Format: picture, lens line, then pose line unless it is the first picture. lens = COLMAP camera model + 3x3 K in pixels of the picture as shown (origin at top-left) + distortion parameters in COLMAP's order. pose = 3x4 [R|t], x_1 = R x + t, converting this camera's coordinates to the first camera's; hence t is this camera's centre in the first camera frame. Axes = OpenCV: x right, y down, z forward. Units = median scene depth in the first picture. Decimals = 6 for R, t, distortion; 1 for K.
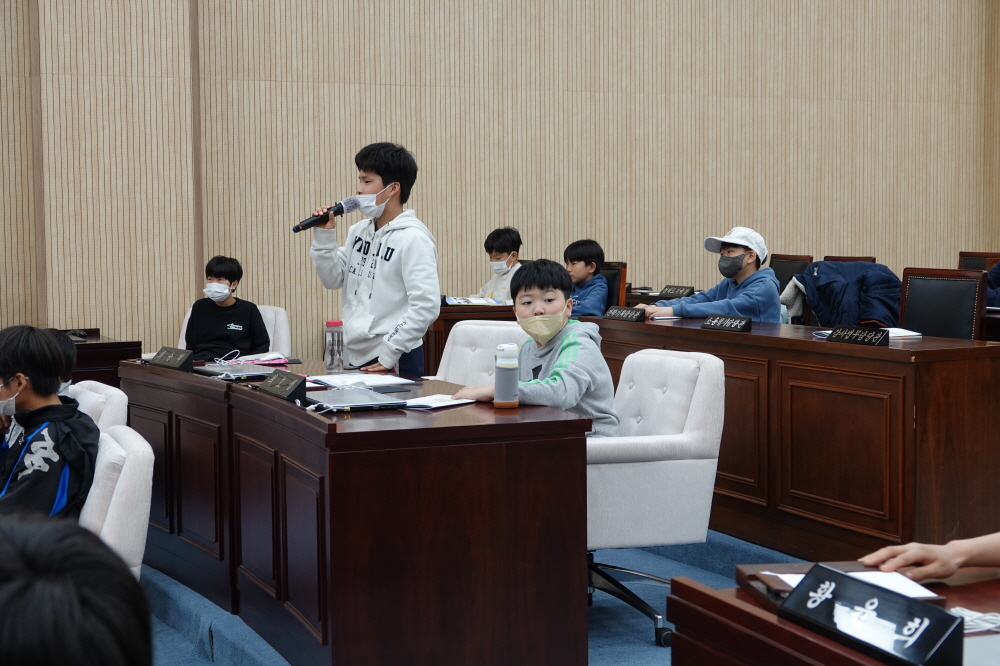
lens RADIAL K [[1436.0, 0, 505.5], [0, 1436.0, 325.3], [0, 0, 1]] dist [0.009107, 0.000000]
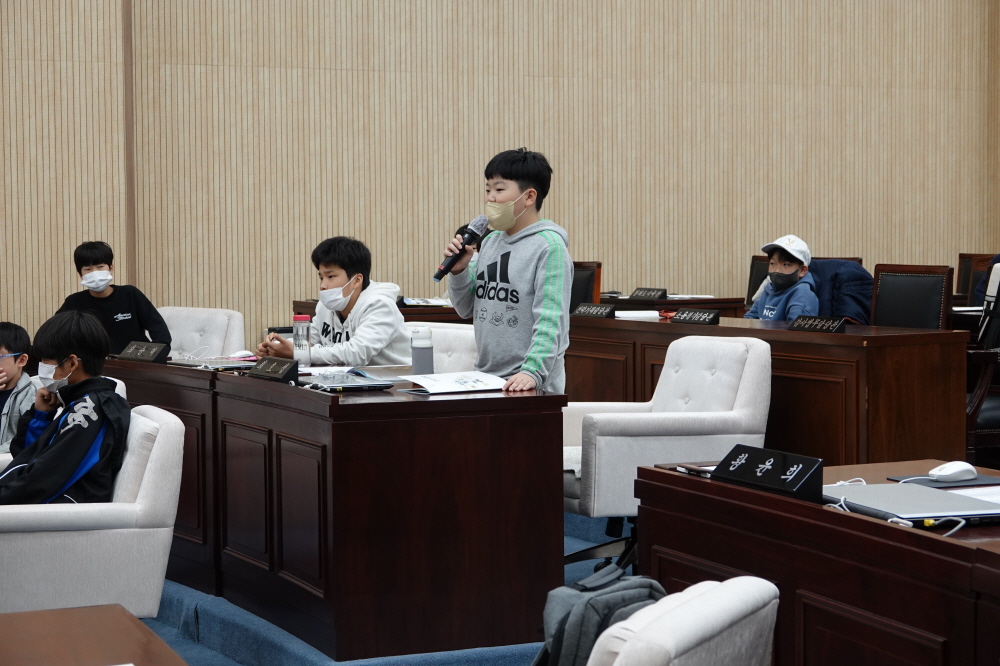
lens RADIAL K [[1856.6, 0, 506.1], [0, 1856.6, 326.8], [0, 0, 1]] dist [0.013088, 0.000000]
pose [[0.999194, -0.000861, 0.040129, -0.020513], [0.001538, 0.999857, -0.016851, 0.017479], [-0.040109, 0.016899, 0.999052, -0.193621]]
